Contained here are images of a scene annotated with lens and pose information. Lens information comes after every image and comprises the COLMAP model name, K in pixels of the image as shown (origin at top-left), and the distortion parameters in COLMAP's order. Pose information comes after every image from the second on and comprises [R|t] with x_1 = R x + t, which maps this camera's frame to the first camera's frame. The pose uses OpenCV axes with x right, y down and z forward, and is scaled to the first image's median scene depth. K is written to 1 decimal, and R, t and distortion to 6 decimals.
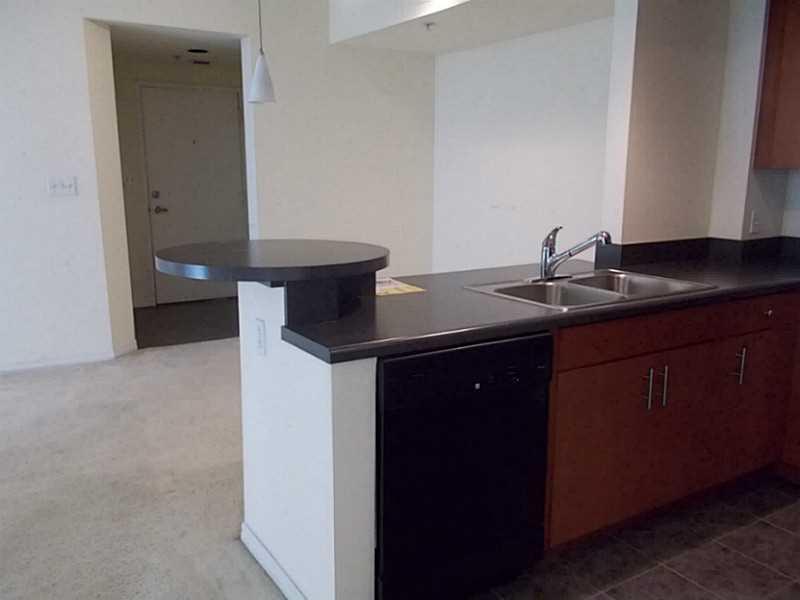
lens RADIAL K [[676.2, 0, 395.7], [0, 676.2, 305.9], [0, 0, 1]] dist [0.035034, -0.076294]
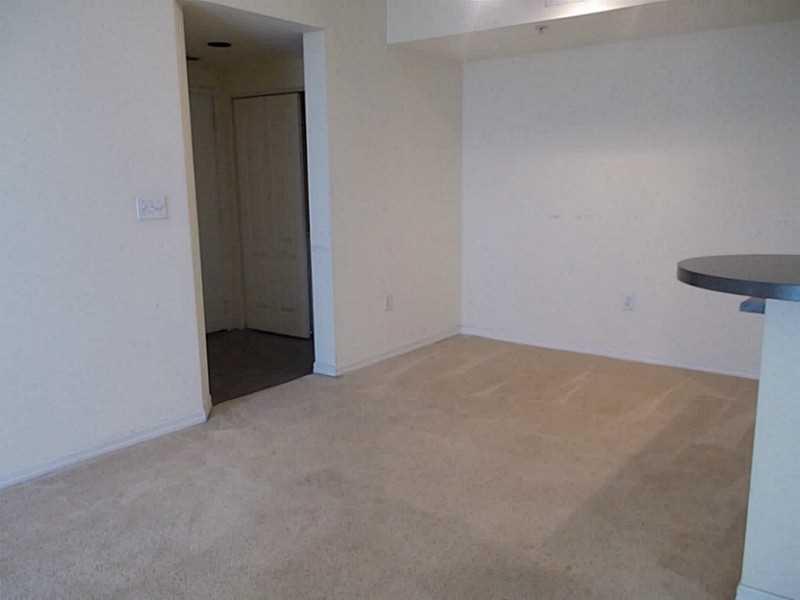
lens RADIAL K [[676.2, 0, 399.4], [0, 676.2, 295.9], [0, 0, 1]] dist [0.035034, -0.076294]
pose [[0.933245, -0.082695, 0.349592, -0.502390], [0.092283, 0.995674, -0.010828, -0.041905], [-0.347184, 0.042367, 0.936840, 0.178176]]
